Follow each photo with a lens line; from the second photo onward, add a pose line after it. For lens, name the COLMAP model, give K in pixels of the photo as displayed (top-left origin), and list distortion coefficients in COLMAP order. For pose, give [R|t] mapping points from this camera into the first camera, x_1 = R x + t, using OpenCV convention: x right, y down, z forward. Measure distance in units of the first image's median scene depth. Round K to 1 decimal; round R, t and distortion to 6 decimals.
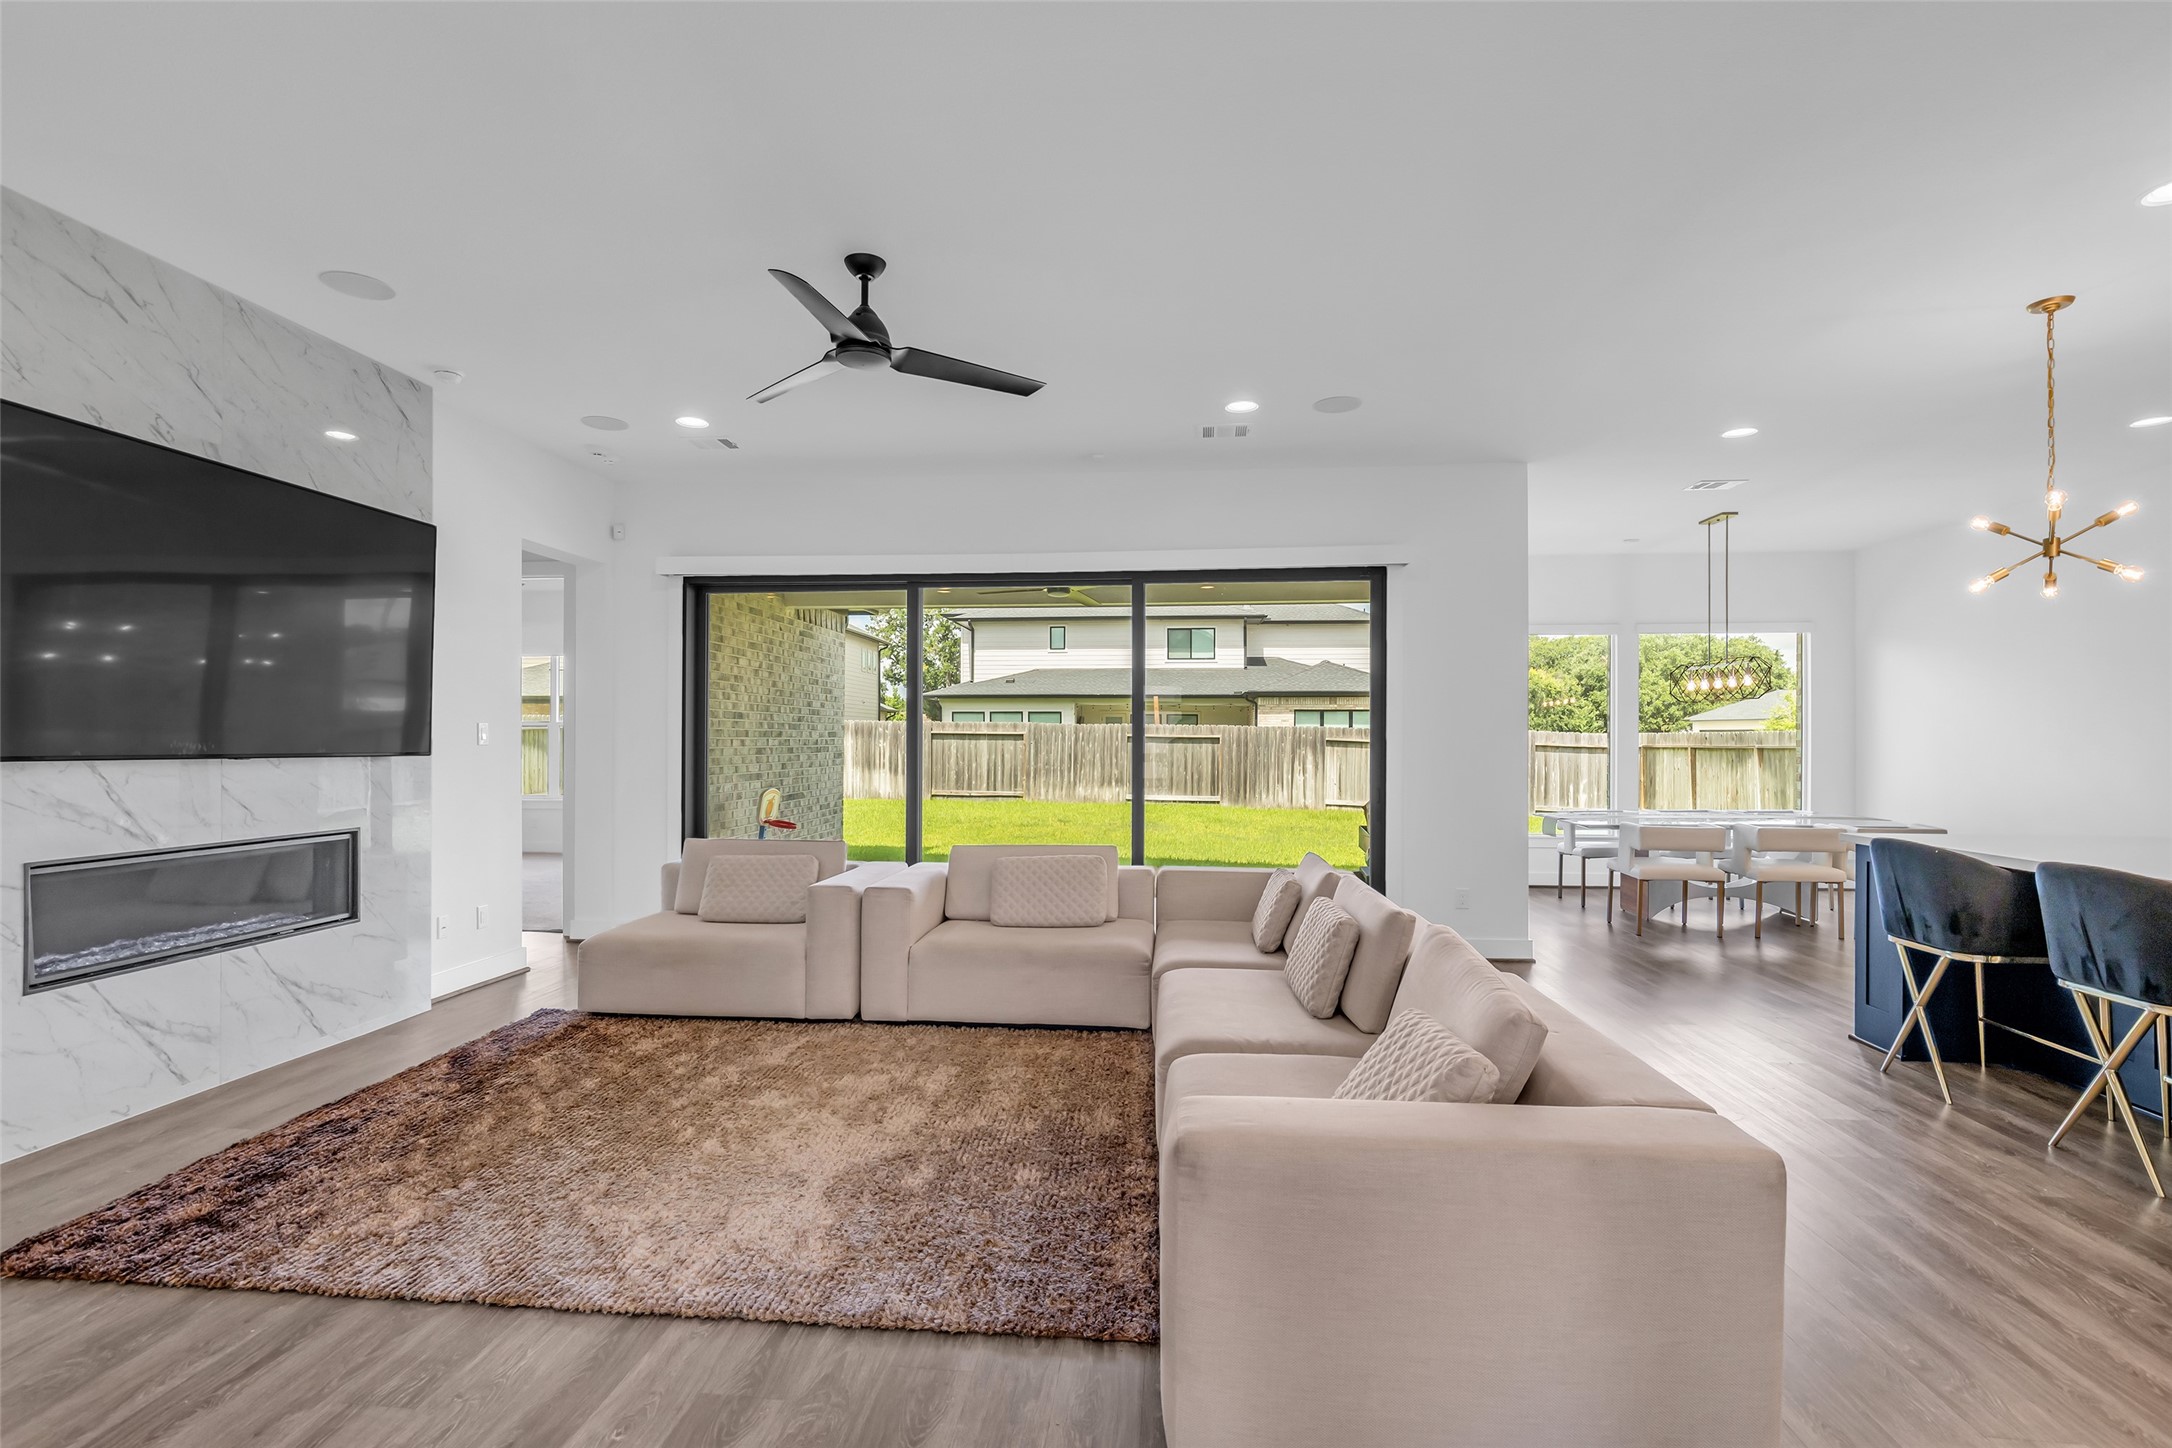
lens RADIAL K [[1001.7, 0, 1080.6], [0, 1001.7, 741.0], [0, 0, 1]] dist [-0.027291, 0.001126]
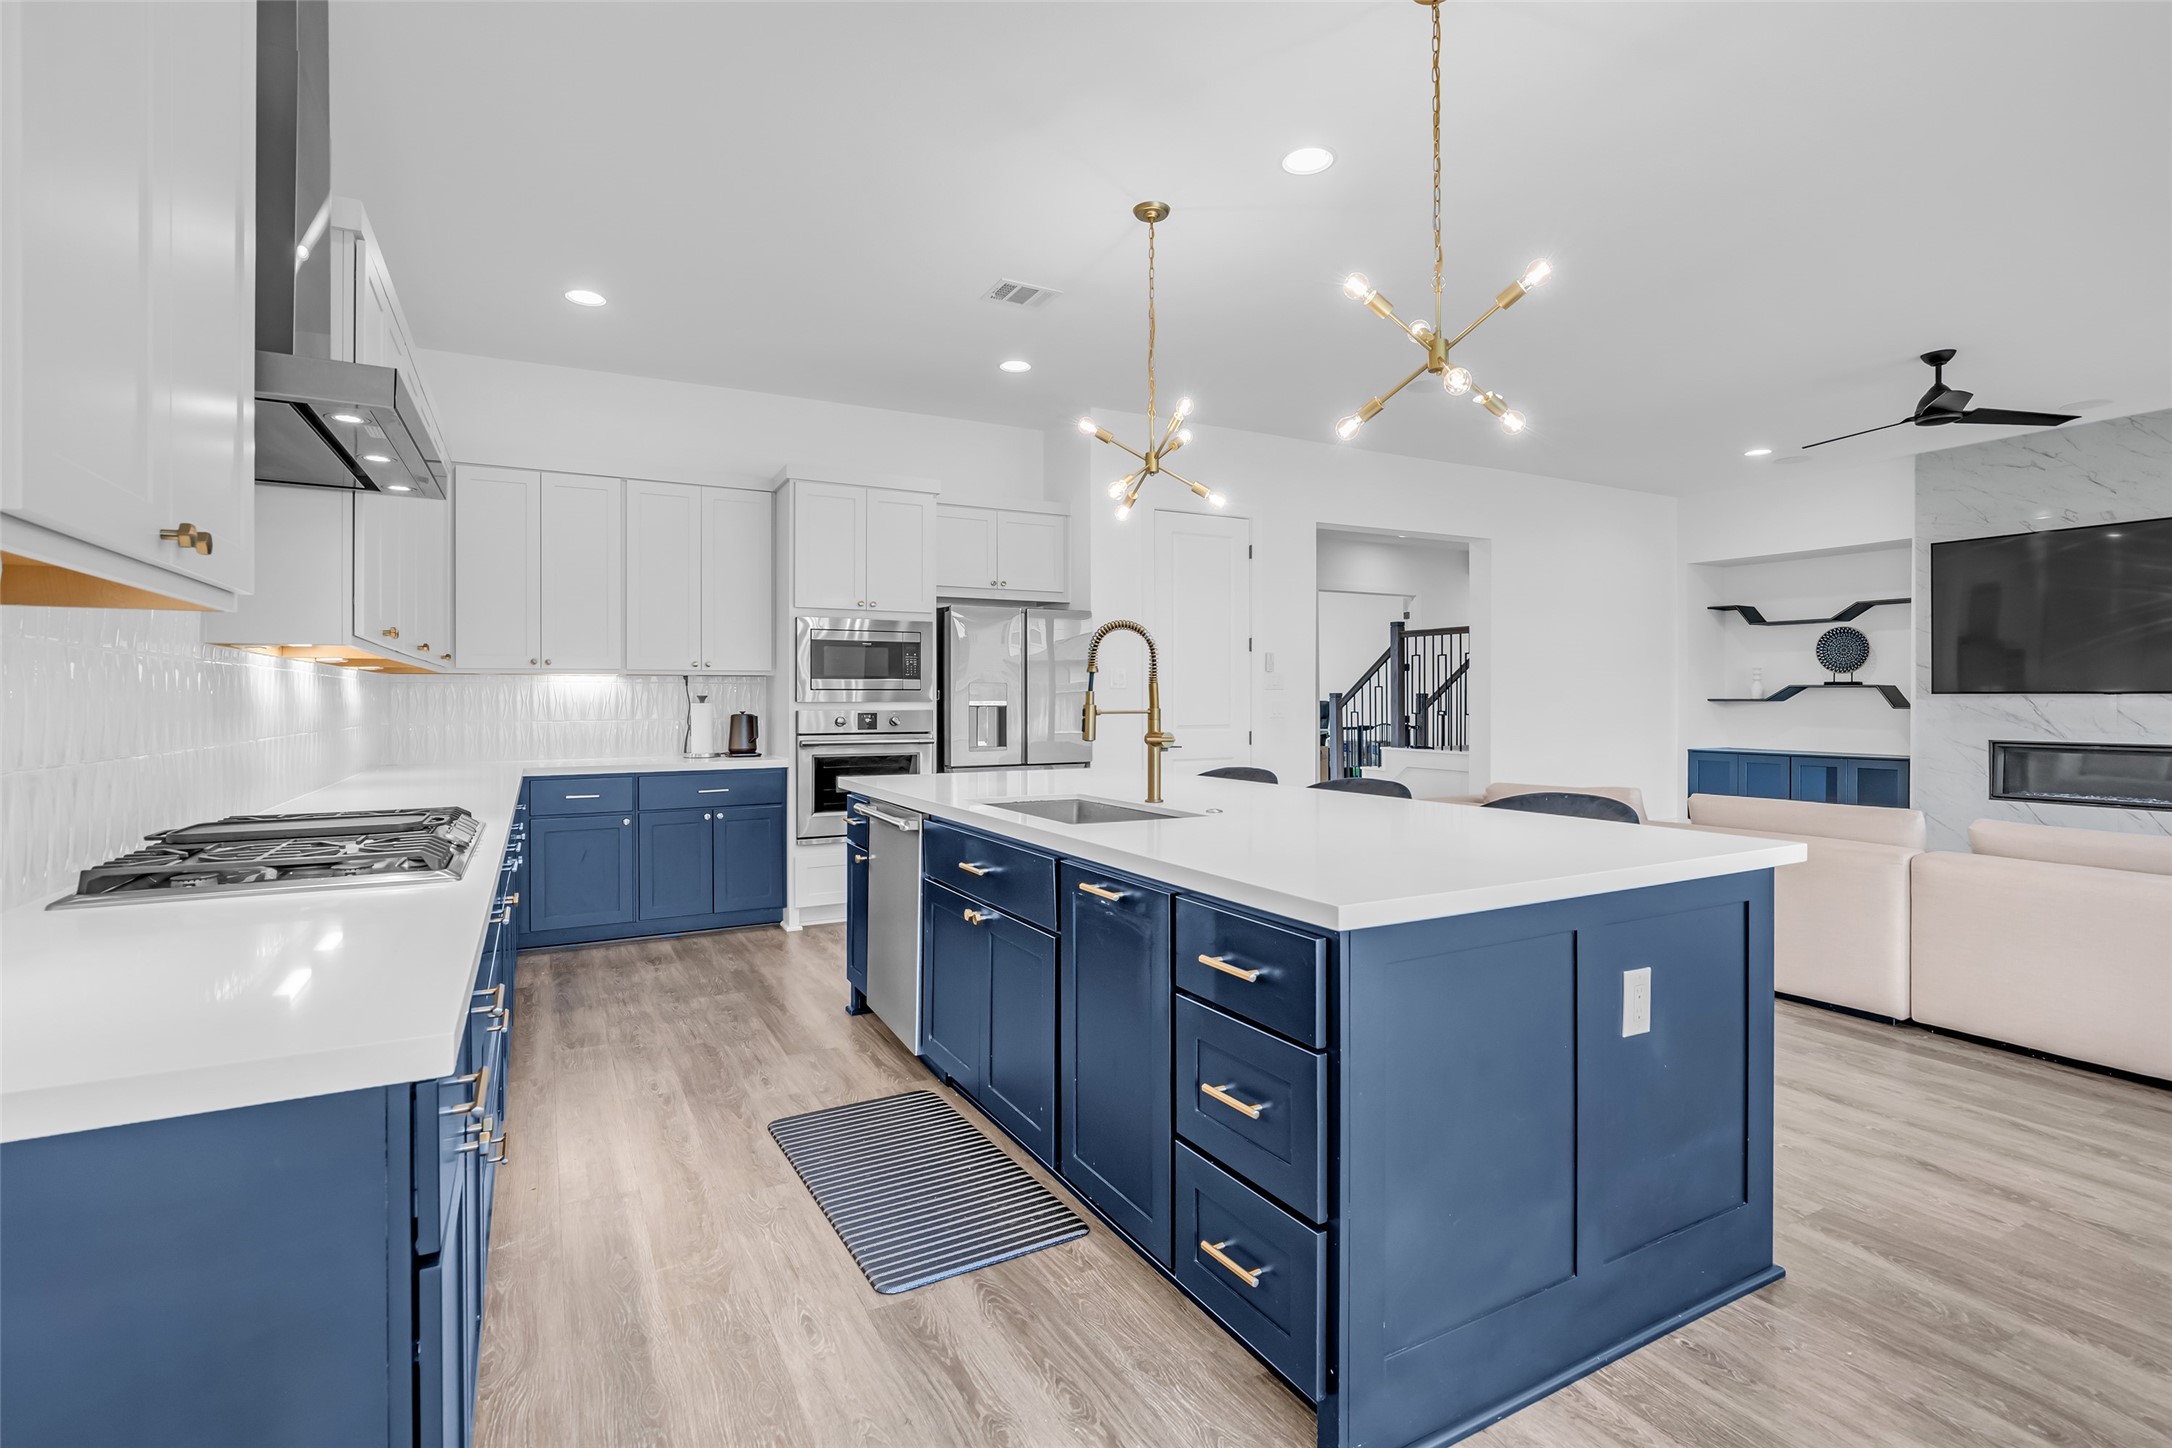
lens RADIAL K [[1011.0, 0, 1085.6], [0, 1011.0, 703.6], [0, 0, 1]] dist [0.001169, 0.000430]
pose [[-0.835590, 0.000106, -0.549353, 1.302067], [-0.002499, 0.999989, 0.003993, 0.026679], [0.549348, 0.004709, -0.835581, 1.225935]]
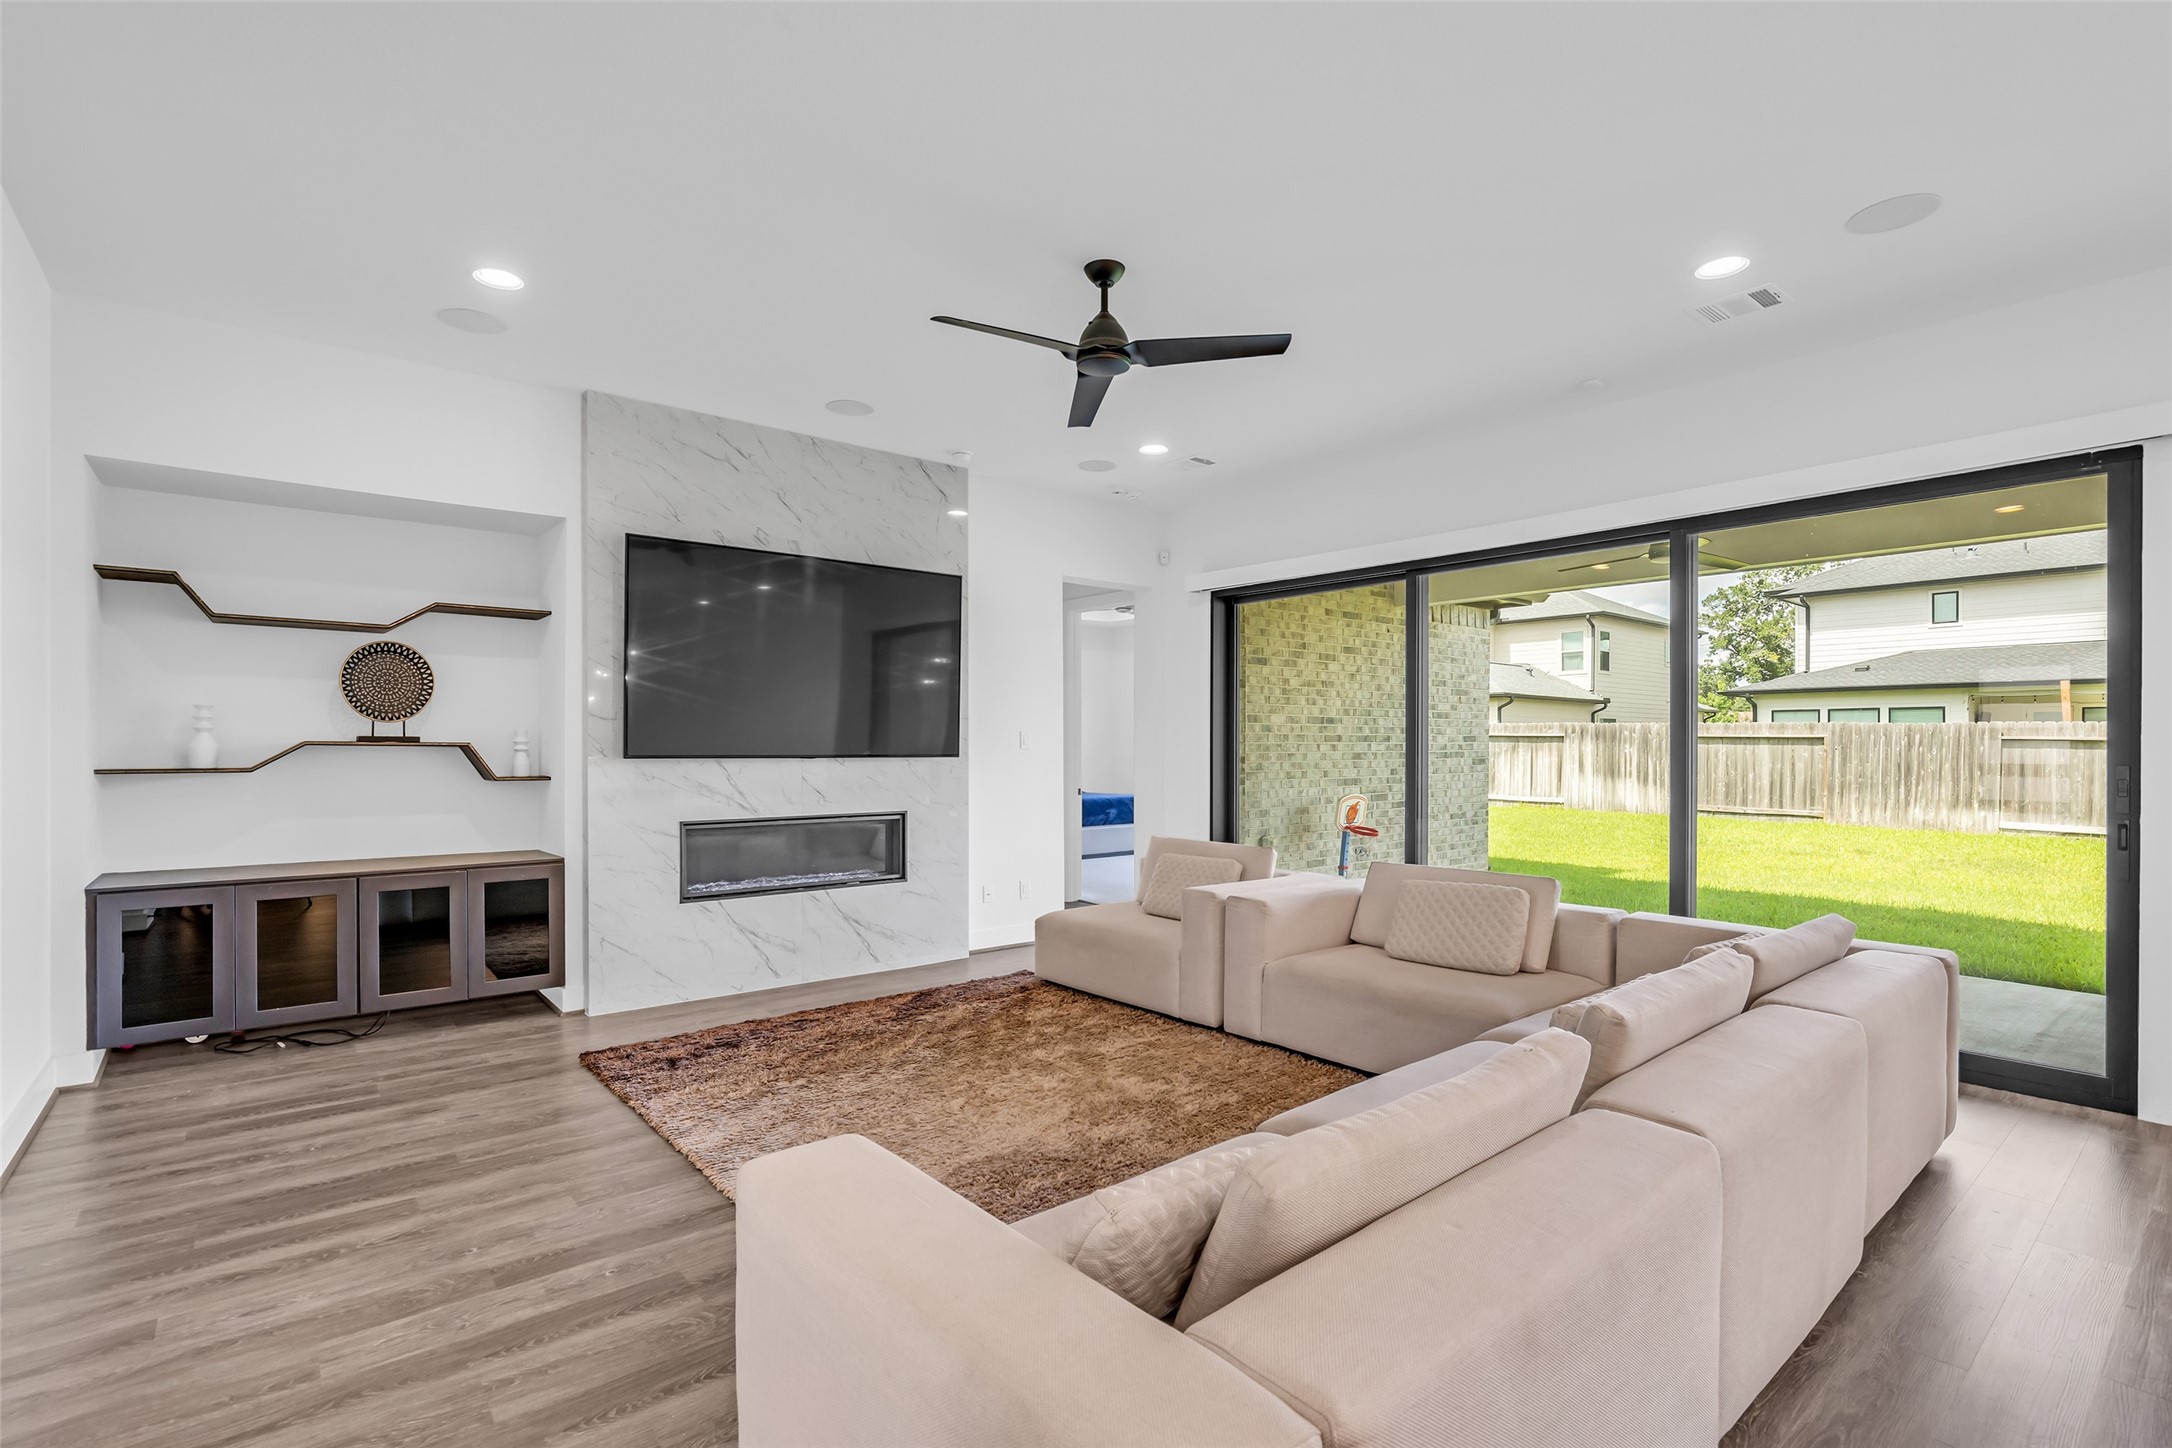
lens RADIAL K [[1001.7, 0, 1080.6], [0, 1001.7, 741.0], [0, 0, 1]] dist [-0.027291, 0.001126]
pose [[0.697633, -0.005007, -0.716438, 0.384008], [0.000742, 0.999980, -0.006266, 0.002593], [0.716455, 0.003840, 0.697623, 0.219830]]
